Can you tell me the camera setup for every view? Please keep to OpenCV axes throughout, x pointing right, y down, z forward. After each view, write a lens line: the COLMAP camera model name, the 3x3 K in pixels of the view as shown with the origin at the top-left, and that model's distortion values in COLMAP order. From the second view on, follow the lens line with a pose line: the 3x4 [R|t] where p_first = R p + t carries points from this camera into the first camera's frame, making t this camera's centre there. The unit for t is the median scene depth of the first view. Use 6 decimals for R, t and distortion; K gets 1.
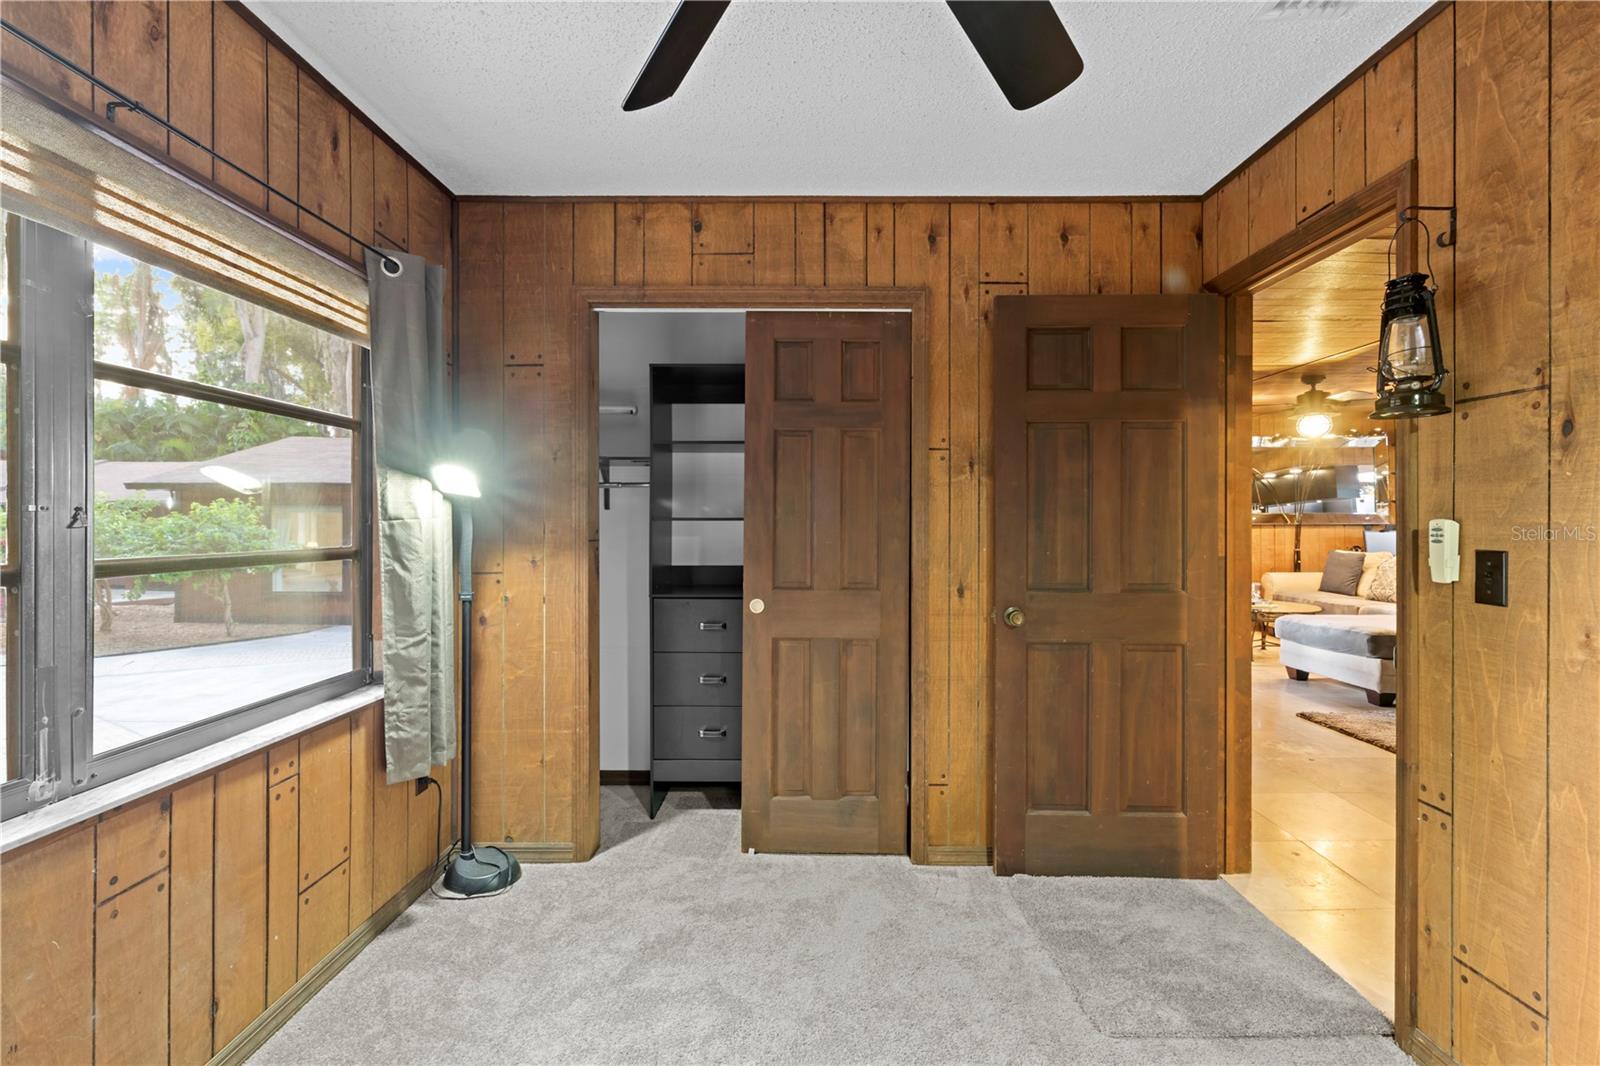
lens RADIAL K [[706.6, 0, 797.9], [0, 706.6, 528.8], [0, 0, 1]] dist [0.000565, -0.000556]
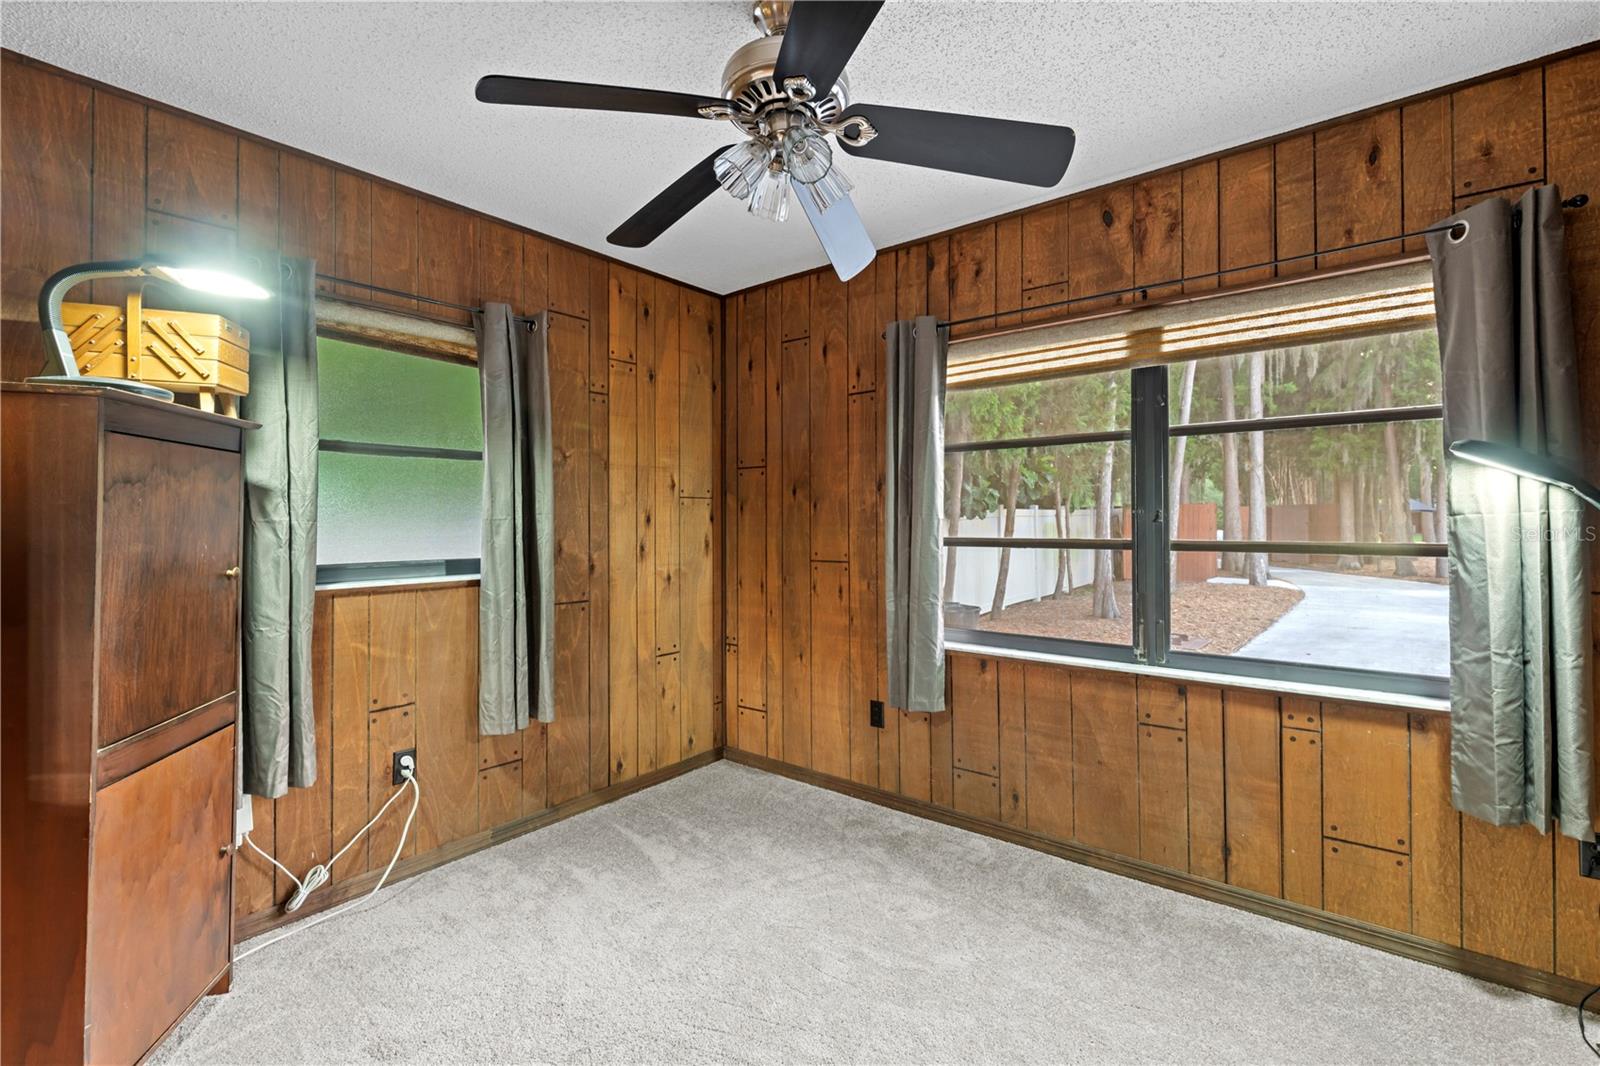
lens RADIAL K [[706.6, 0, 798.2], [0, 706.6, 519.7], [0, 0, 1]] dist [0.000565, -0.000556]
pose [[-0.625457, 0.007422, -0.780223, 0.719509], [0.002196, 0.999968, 0.007752, -0.017228], [0.780255, 0.003135, -0.625453, 1.014260]]
